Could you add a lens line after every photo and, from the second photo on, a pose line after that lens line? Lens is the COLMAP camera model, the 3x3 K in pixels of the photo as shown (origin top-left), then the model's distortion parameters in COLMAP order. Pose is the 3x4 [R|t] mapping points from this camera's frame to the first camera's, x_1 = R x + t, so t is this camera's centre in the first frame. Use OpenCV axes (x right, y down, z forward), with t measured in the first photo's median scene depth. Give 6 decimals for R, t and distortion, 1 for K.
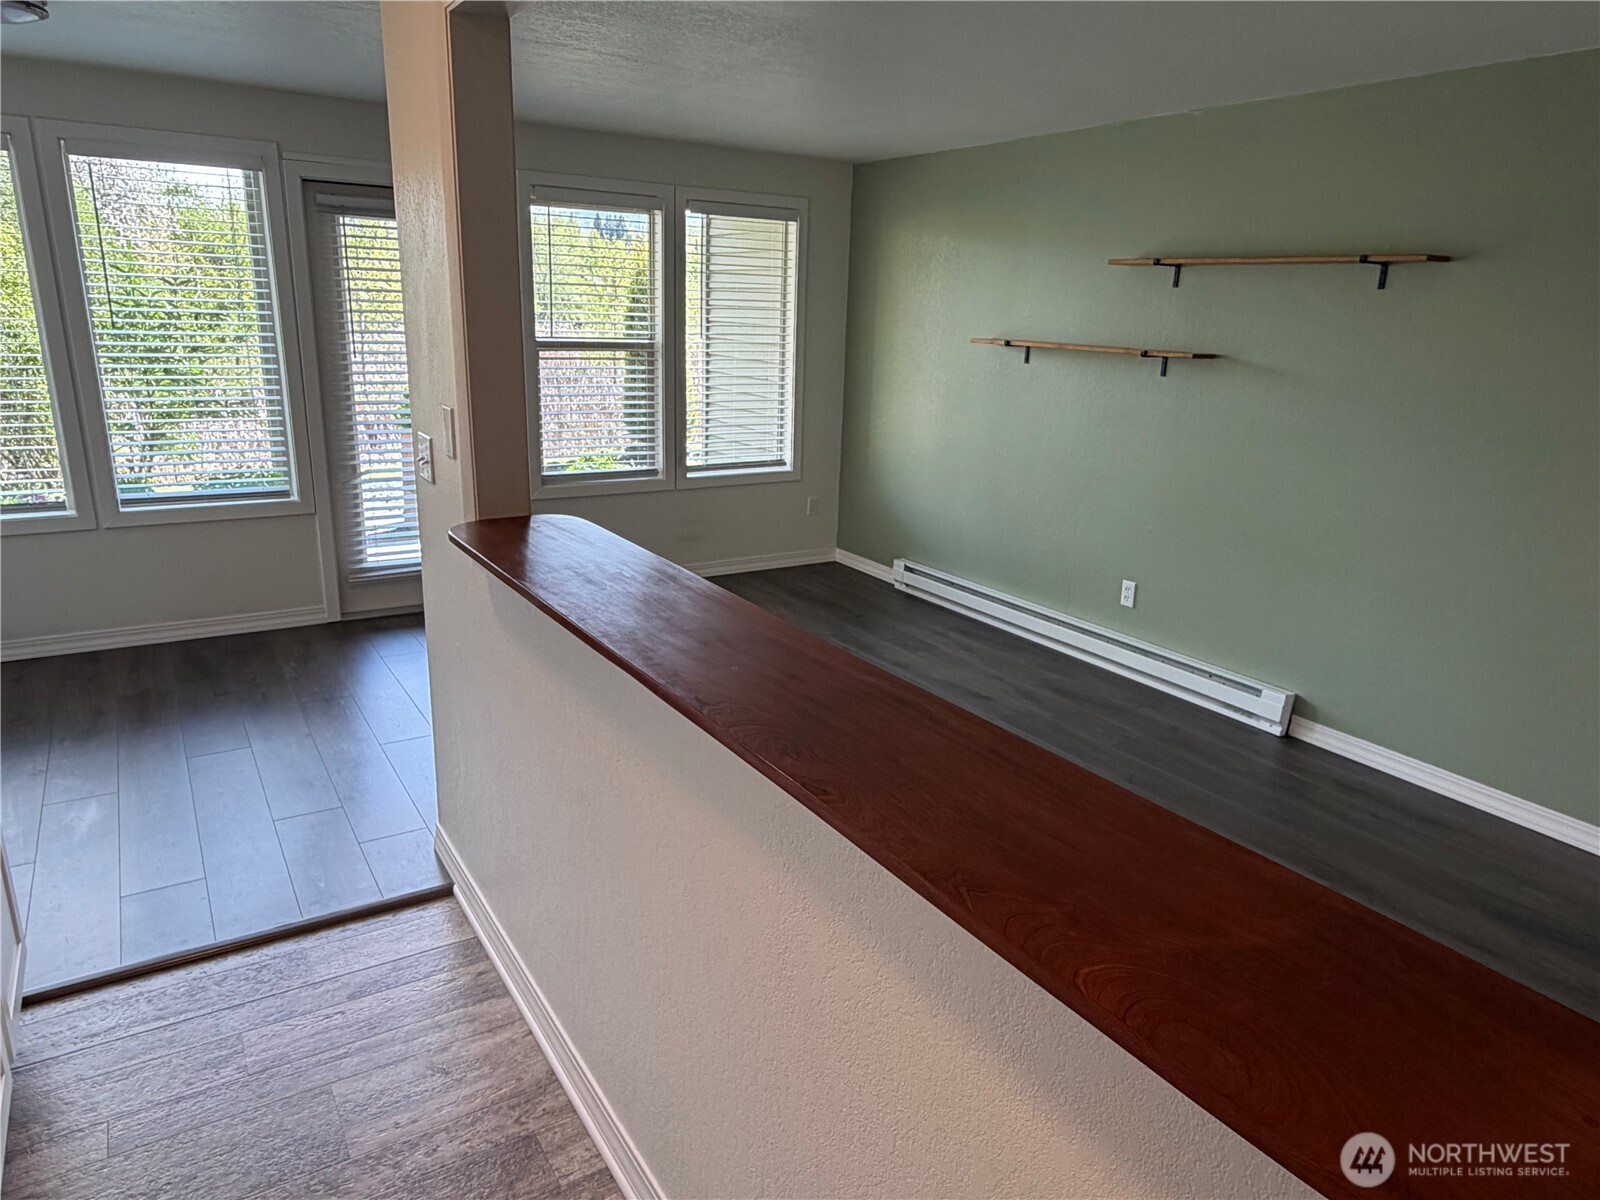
lens RADIAL K [[1038.8, 0, 800.0], [0, 1038.8, 600.0], [0, 0, 1]] dist [-0.003622, 0.000004]
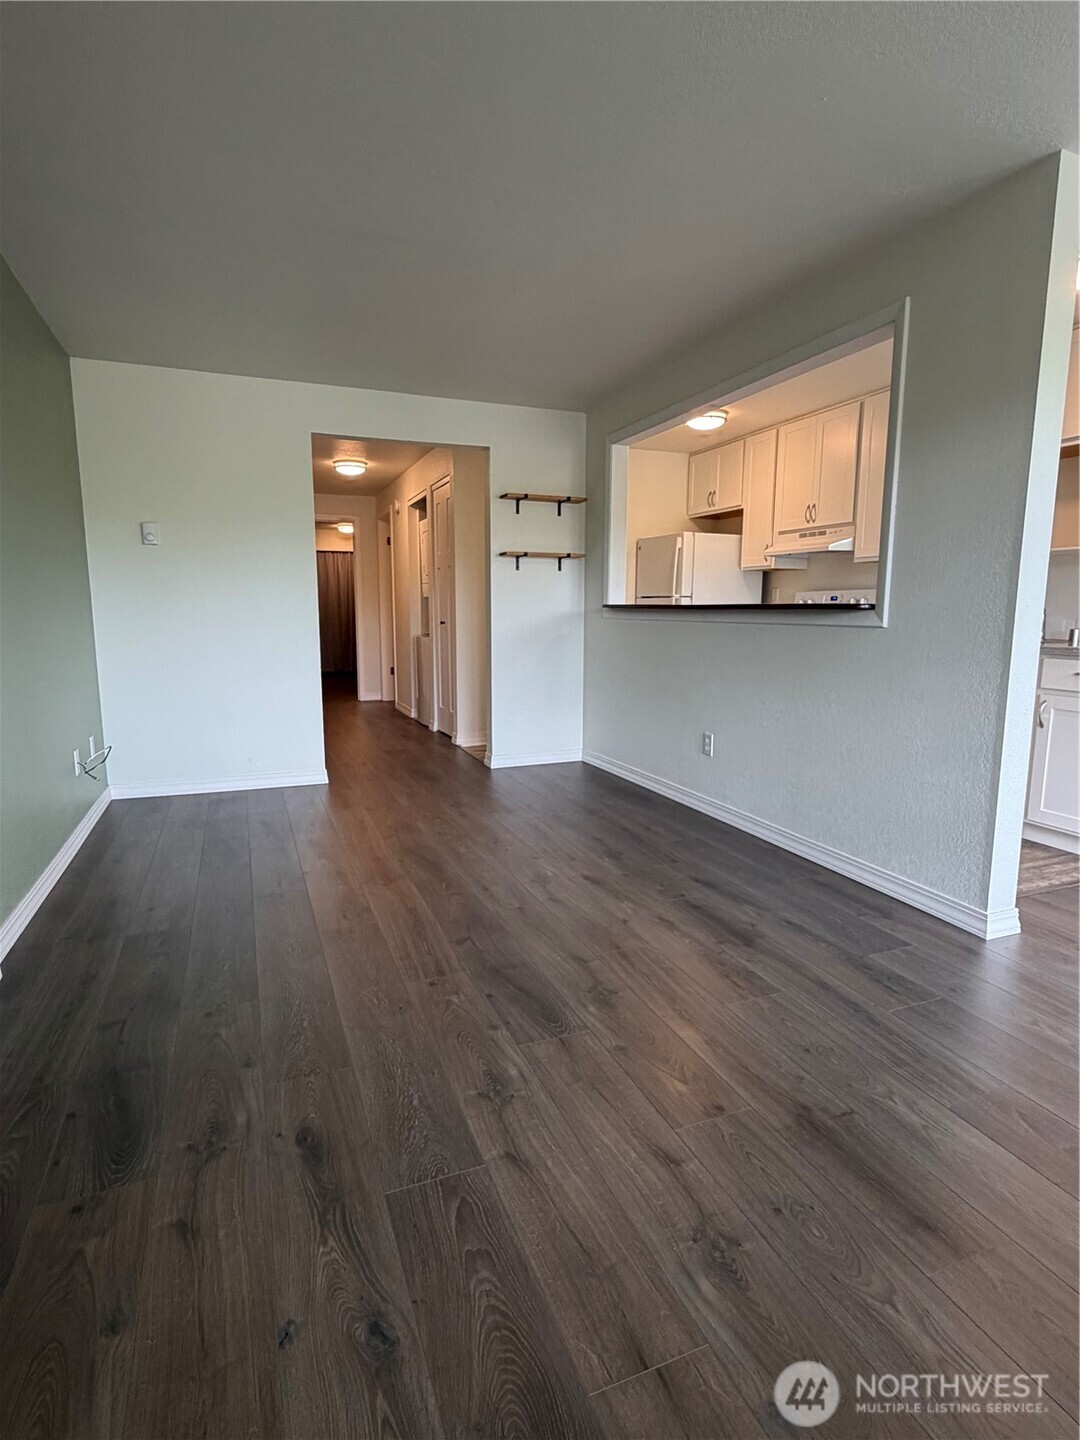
lens RADIAL K [[753.5, 0, 540.0], [0, 753.5, 720.0], [0, 0, 1]] dist [0.003450, 0.000135]
pose [[-0.983001, -0.060055, 0.173502, 0.019851], [0.017150, 0.910825, 0.412436, -0.215515], [-0.182799, 0.408400, -0.894312, 1.152574]]
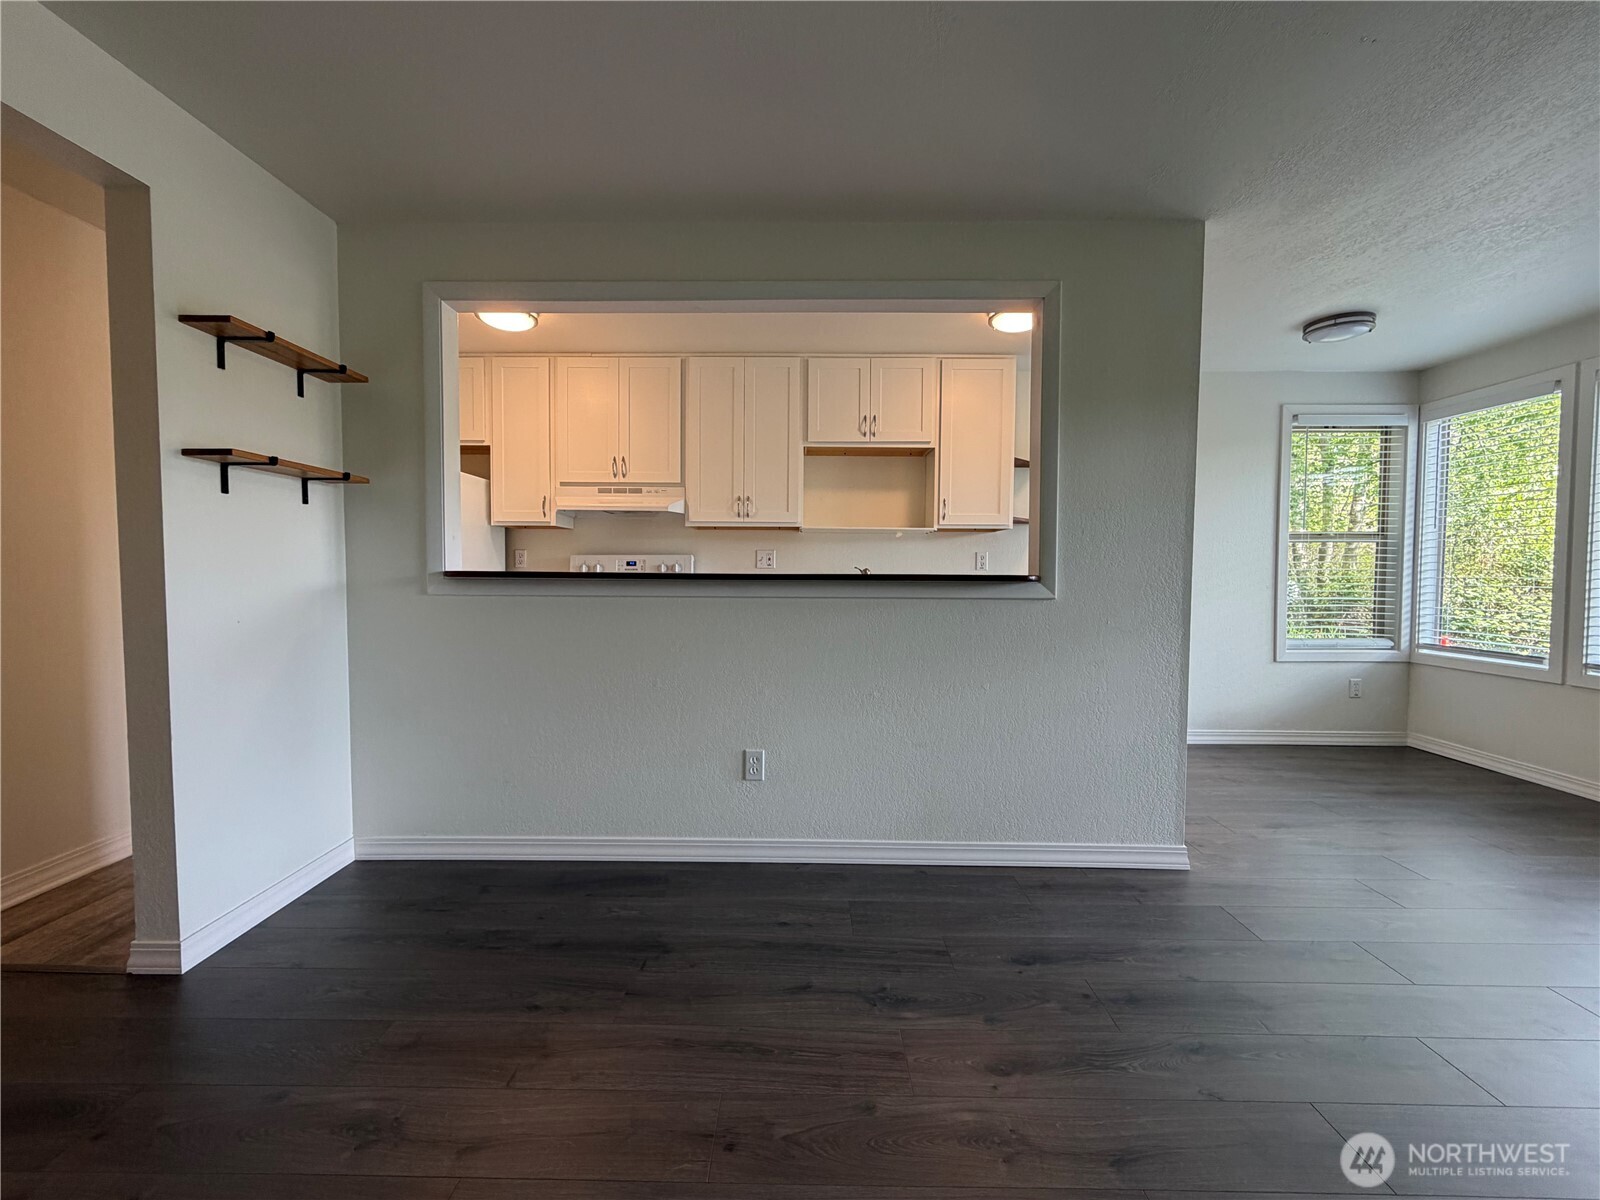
lens RADIAL K [[638.1, 0, 800.0], [0, 638.1, 600.0], [0, 0, 1]] dist [0.002077, 0.000203]
pose [[-0.544438, 0.003013, -0.838795, 0.395370], [-0.251199, 0.953513, 0.166471, -0.060421], [0.800304, 0.301338, -0.518372, 0.626541]]
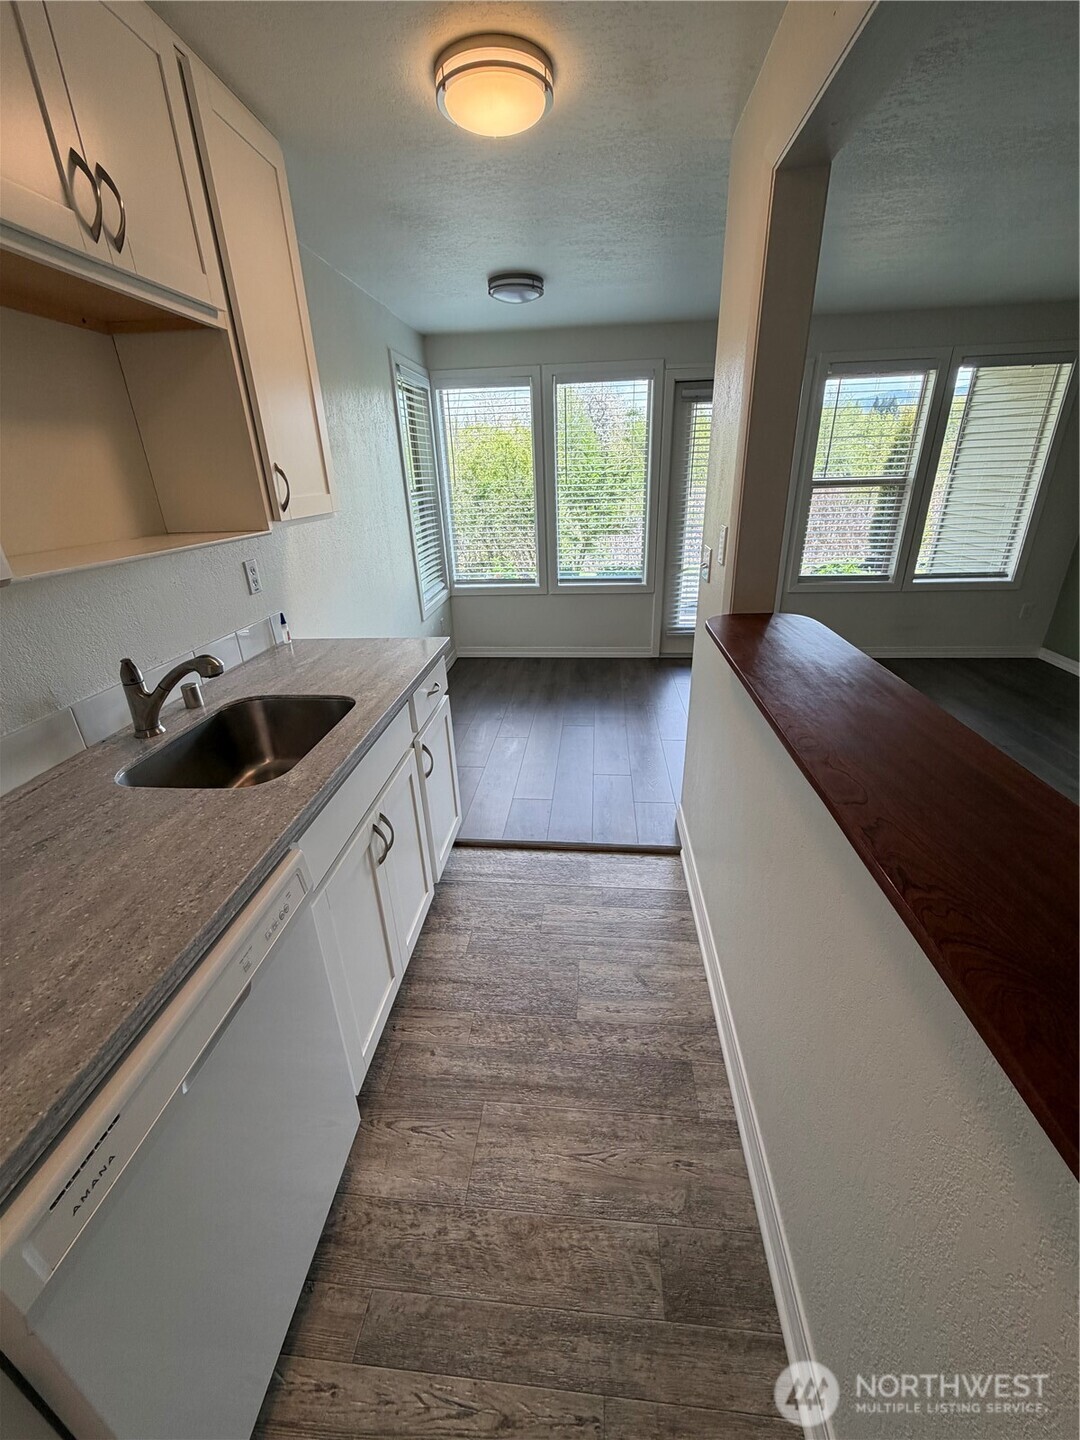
lens RADIAL K [[574.3, 0, 540.0], [0, 574.3, 720.0], [0, 0, 1]] dist [0.002077, 0.000203]
pose [[0.787706, 0.194497, -0.584543, -0.023649], [-0.113991, 0.978485, 0.171966, -0.021265], [0.605413, -0.068827, 0.792930, 0.131706]]
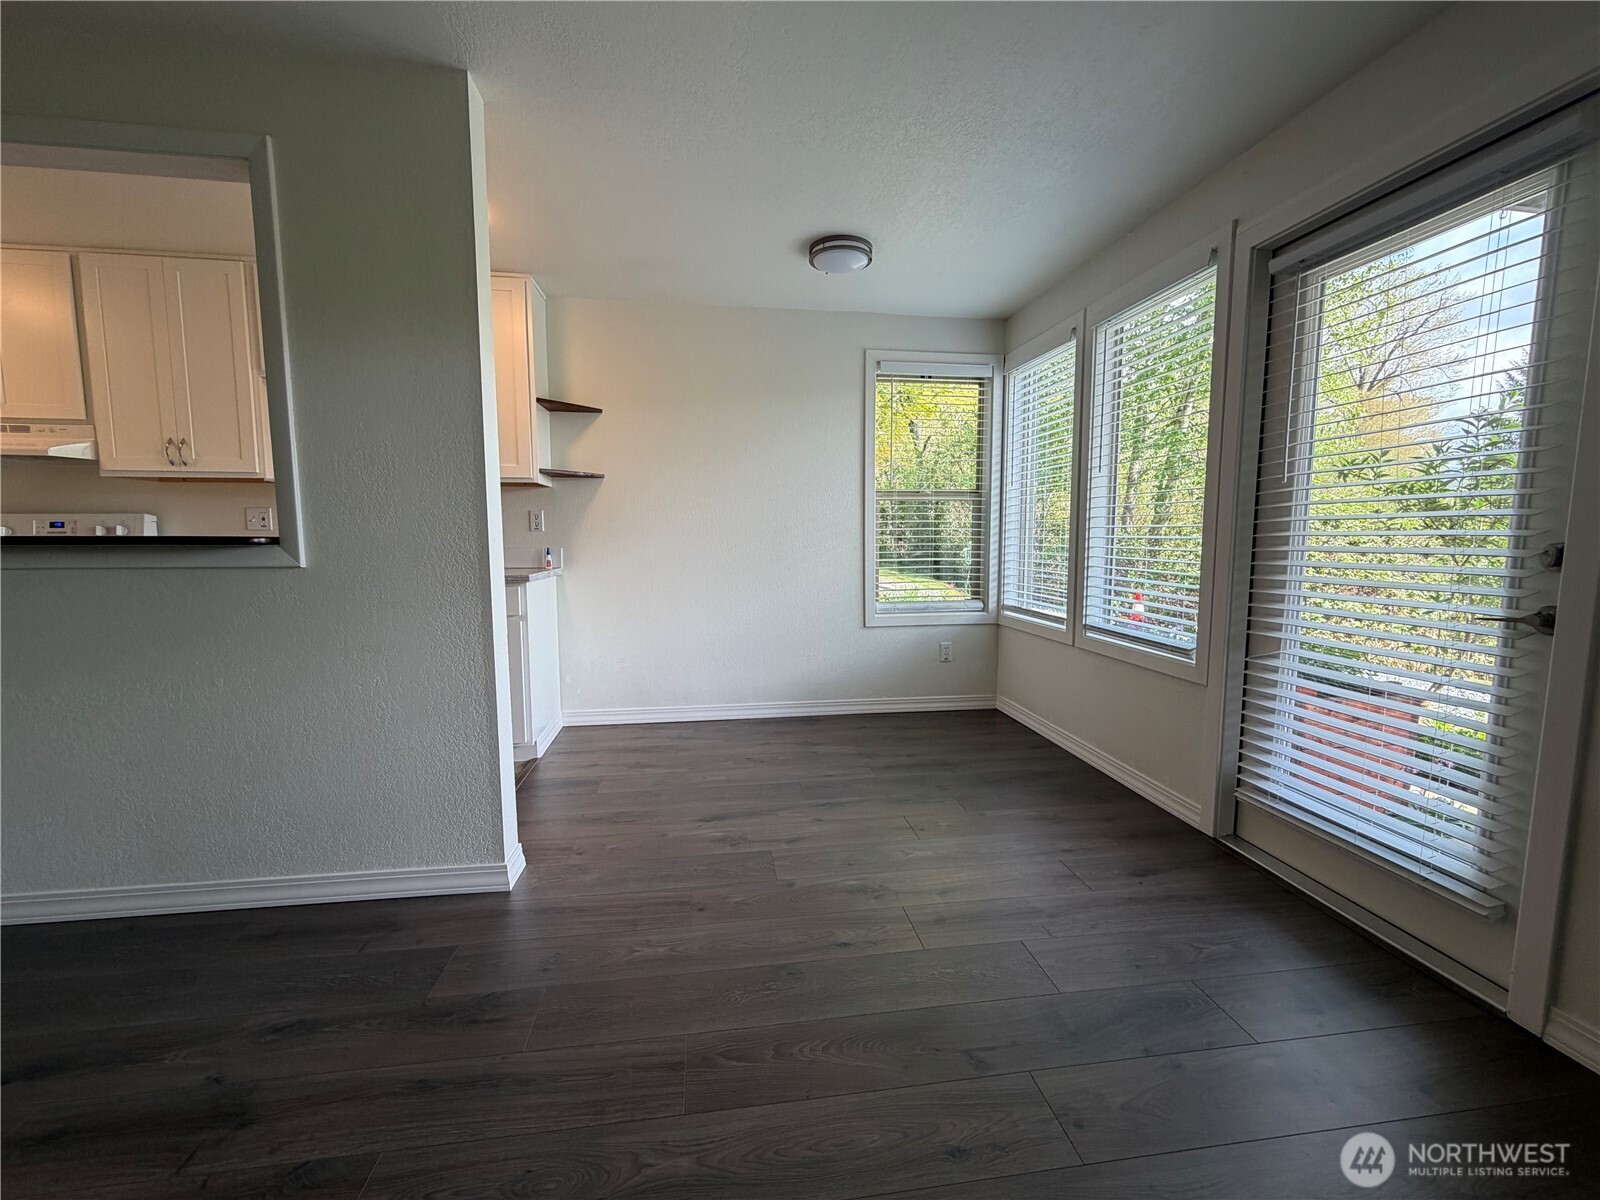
lens RADIAL K [[638.1, 0, 800.0], [0, 638.1, 600.0], [0, 0, 1]] dist [0.002077, 0.000203]
pose [[-0.412580, 0.061148, -0.908867, 0.089501], [-0.261914, 0.947649, 0.182653, -0.160772], [0.872456, 0.313403, -0.374966, 0.947031]]
